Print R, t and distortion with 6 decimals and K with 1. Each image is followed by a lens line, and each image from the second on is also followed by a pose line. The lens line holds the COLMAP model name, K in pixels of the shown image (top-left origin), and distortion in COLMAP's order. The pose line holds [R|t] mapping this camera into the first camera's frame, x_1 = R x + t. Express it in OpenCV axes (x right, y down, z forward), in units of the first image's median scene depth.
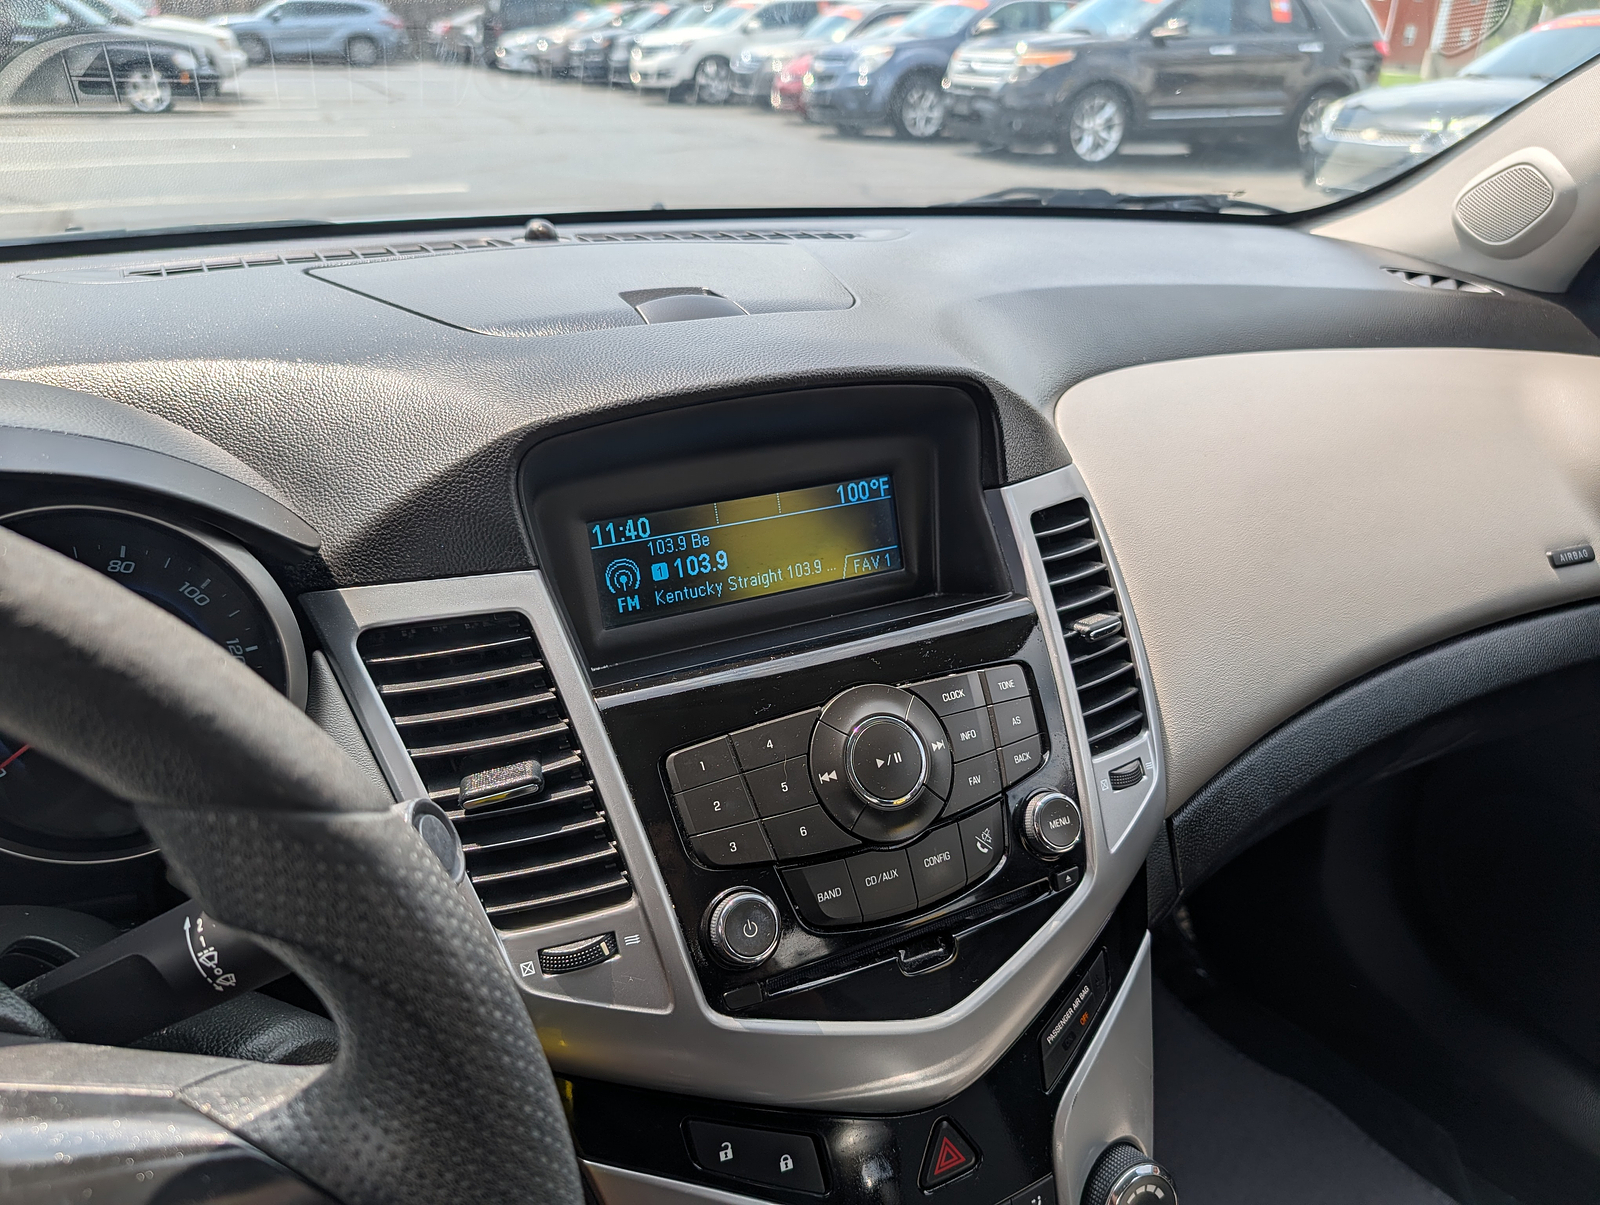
lens RADIAL K [[1194.1, 0, 799.9], [0, 1194.1, 595.1], [0, 0, 1]] dist [0.026595, -0.017136]
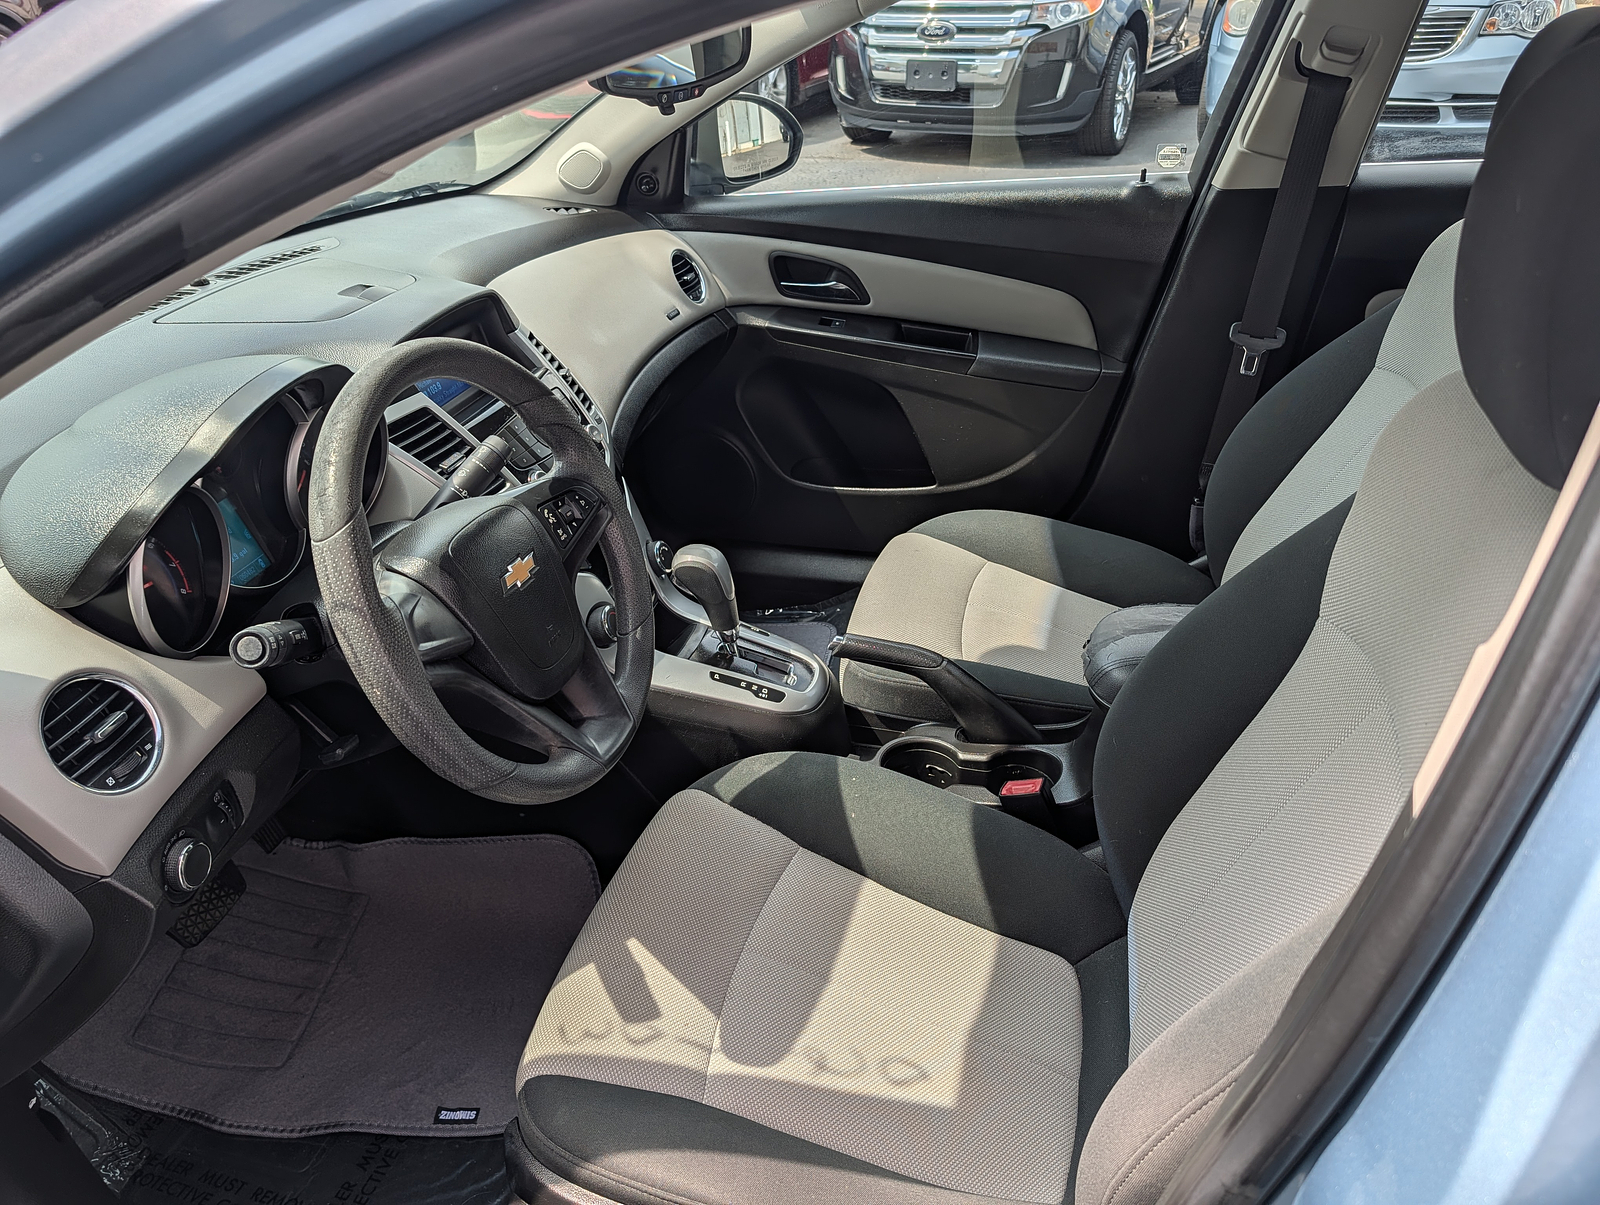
lens RADIAL K [[1194.1, 0, 797.8], [0, 1194.1, 599.3], [0, 0, 1]] dist [0.026595, -0.017136]
pose [[0.686027, -0.388424, 0.615218, -0.777563], [0.335806, 0.919160, 0.205864, 0.072525], [-0.645446, 0.065366, 0.761004, -0.844295]]
